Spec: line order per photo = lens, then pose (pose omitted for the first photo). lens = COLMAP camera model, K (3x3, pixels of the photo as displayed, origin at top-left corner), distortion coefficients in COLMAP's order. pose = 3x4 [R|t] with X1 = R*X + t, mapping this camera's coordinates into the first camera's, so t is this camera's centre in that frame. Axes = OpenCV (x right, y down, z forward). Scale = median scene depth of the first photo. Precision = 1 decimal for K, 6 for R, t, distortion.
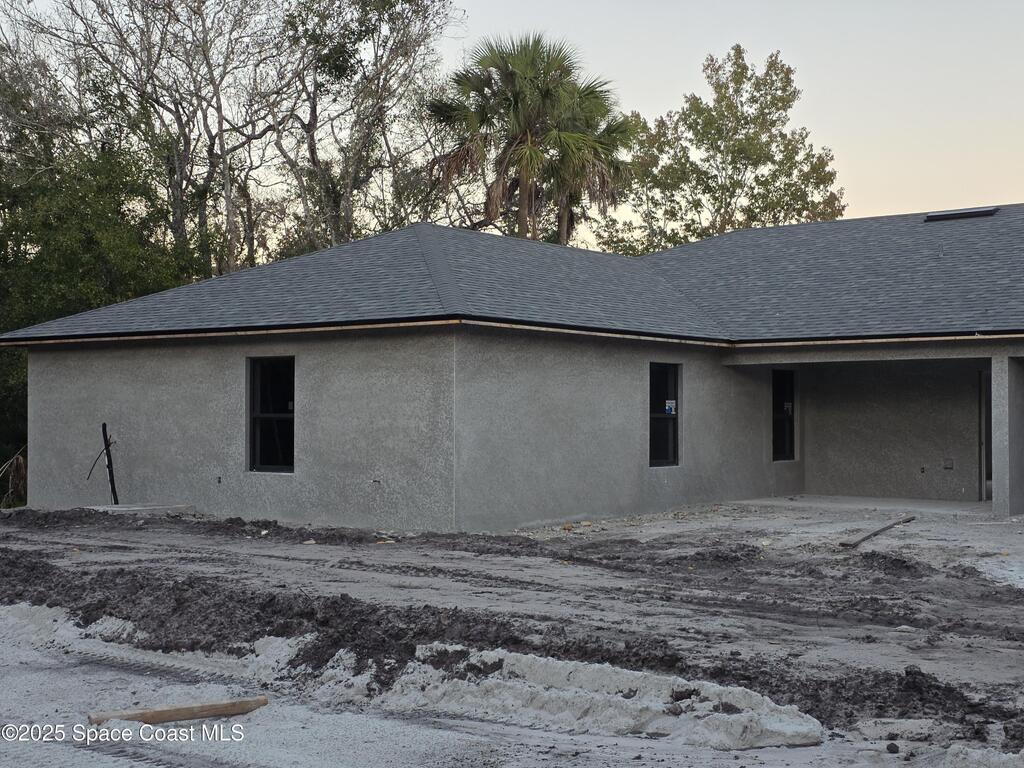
lens RADIAL K [[1410.4, 0, 512.0], [0, 1410.4, 384.0], [0, 0, 1]] dist [0.084065, -0.019950]
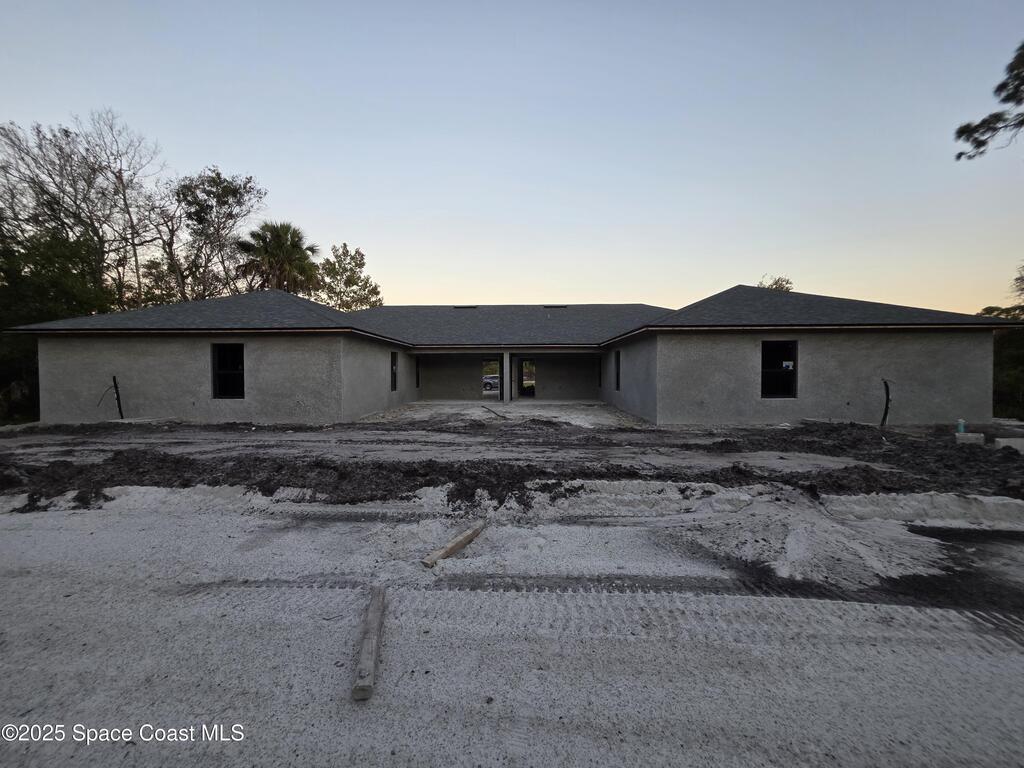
lens RADIAL K [[431.4, 0, 507.7], [0, 431.4, 381.6], [0, 0, 1]] dist [0.001132, 0.000382]
pose [[0.813855, -0.013982, 0.580900, -0.201132], [-0.009636, 0.999248, 0.037552, 0.008537], [-0.580988, -0.036160, 0.813108, 0.237281]]
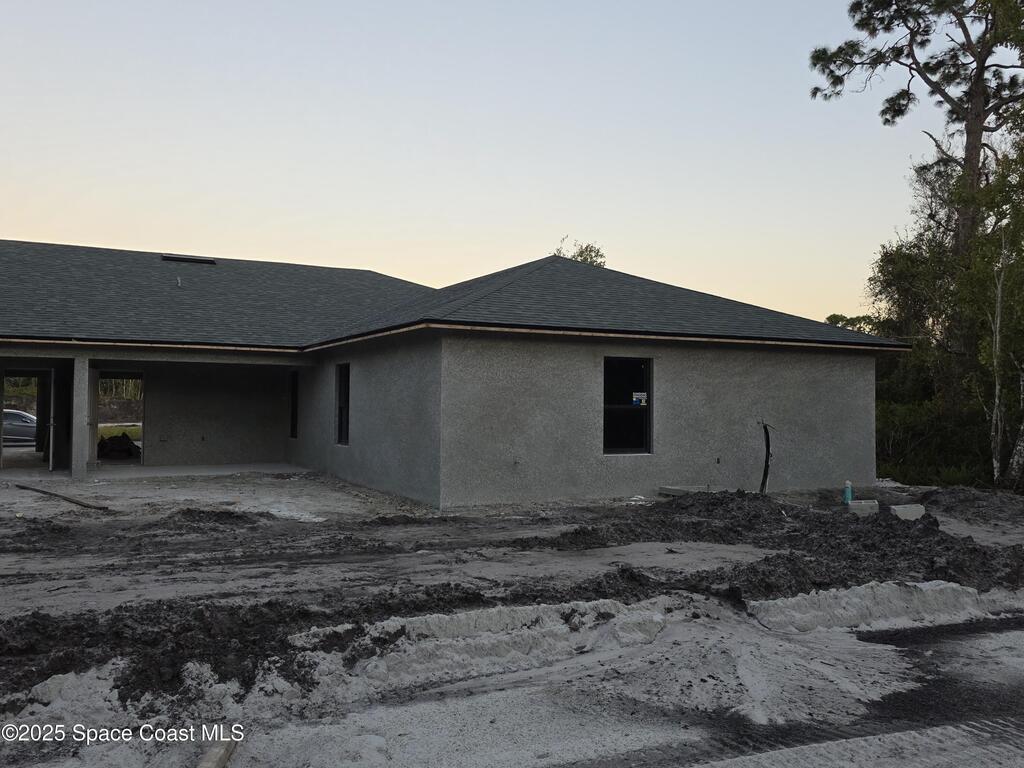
lens RADIAL K [[909.3, 0, 530.5], [0, 909.3, 384.1], [0, 0, 1]] dist [0.087989, -0.116575]
pose [[0.414225, 0.026412, 0.909791, -0.264202], [-0.027287, 0.999490, -0.016592, 0.007640], [-0.909765, -0.017953, 0.414735, 0.268043]]
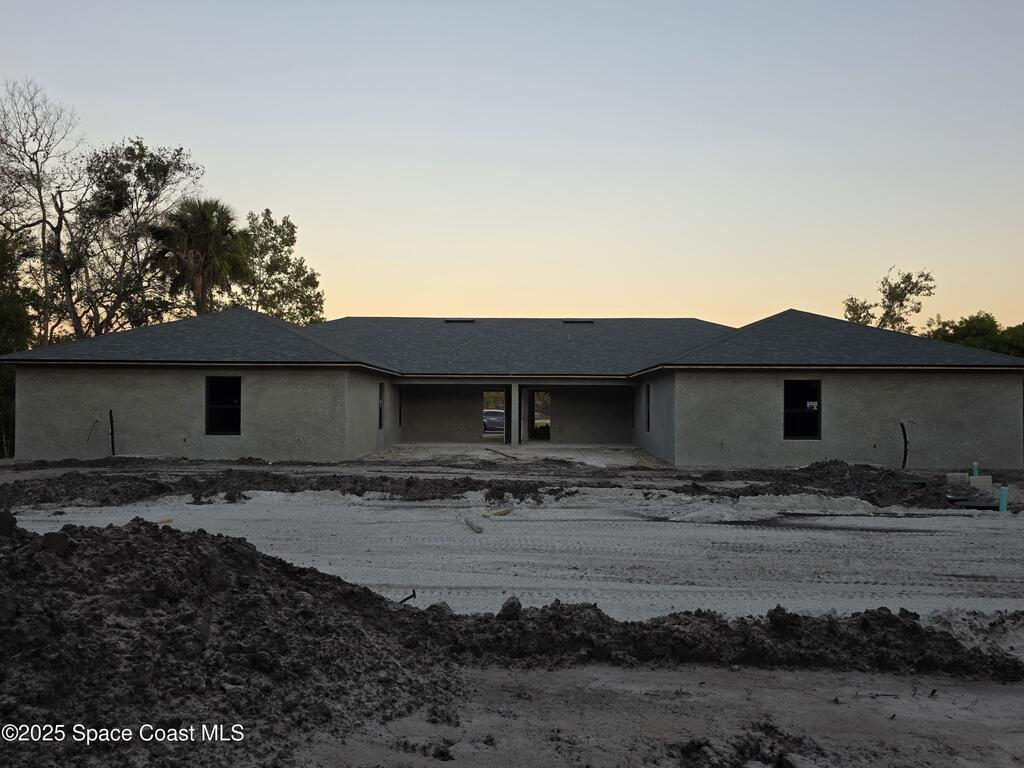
lens RADIAL K [[792.5, 0, 507.9], [0, 792.5, 391.7], [0, 0, 1]] dist [0.072956, -0.079362]
pose [[0.811612, 0.015403, 0.583994, -0.488646], [-0.019687, 0.999806, 0.000990, -0.006817], [-0.583866, -0.012301, 0.811757, -0.129670]]
